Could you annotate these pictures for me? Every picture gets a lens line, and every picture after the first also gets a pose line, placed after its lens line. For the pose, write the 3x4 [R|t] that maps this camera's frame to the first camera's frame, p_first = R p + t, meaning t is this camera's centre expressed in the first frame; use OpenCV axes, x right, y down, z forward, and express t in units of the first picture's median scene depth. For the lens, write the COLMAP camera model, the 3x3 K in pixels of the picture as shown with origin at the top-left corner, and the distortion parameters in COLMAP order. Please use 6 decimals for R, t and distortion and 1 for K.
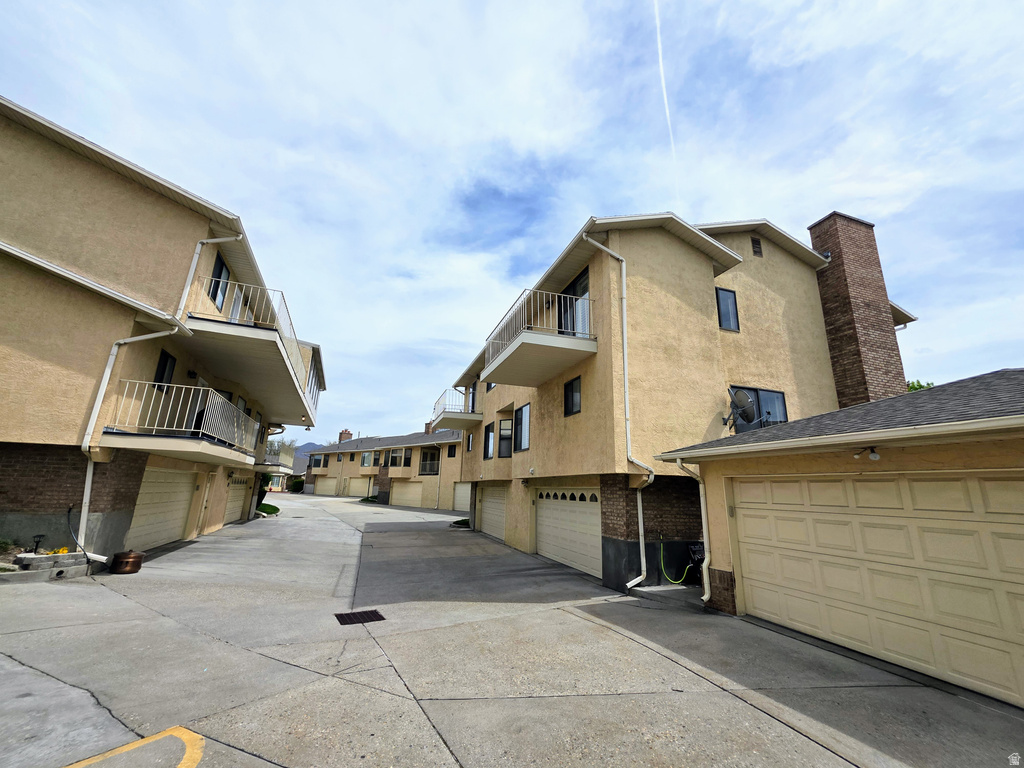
lens RADIAL K [[410.8, 0, 515.4], [0, 410.8, 385.4], [0, 0, 1]] dist [0.000941, -0.000317]
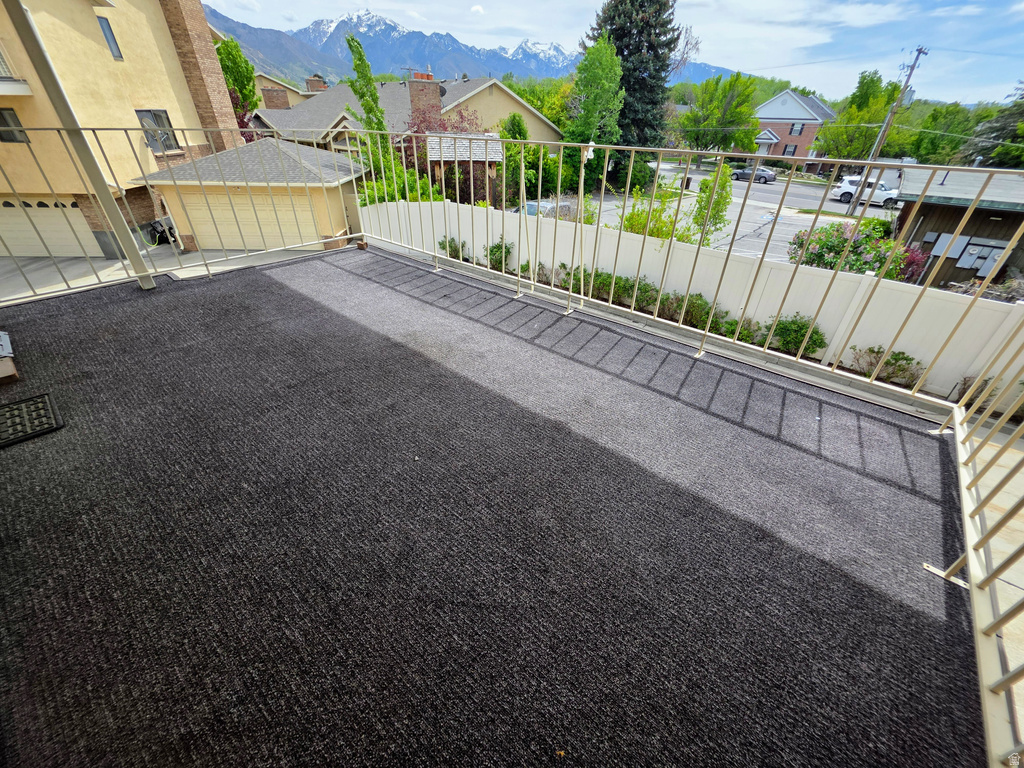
lens RADIAL K [[410.8, 0, 515.4], [0, 410.8, 385.4], [0, 0, 1]] dist [0.000941, -0.000317]
pose [[0.294782, -0.544854, 0.785008, -0.766073], [-0.251617, 0.748262, 0.613835, -0.500722], [-0.921842, -0.378469, 0.083480, -0.765261]]
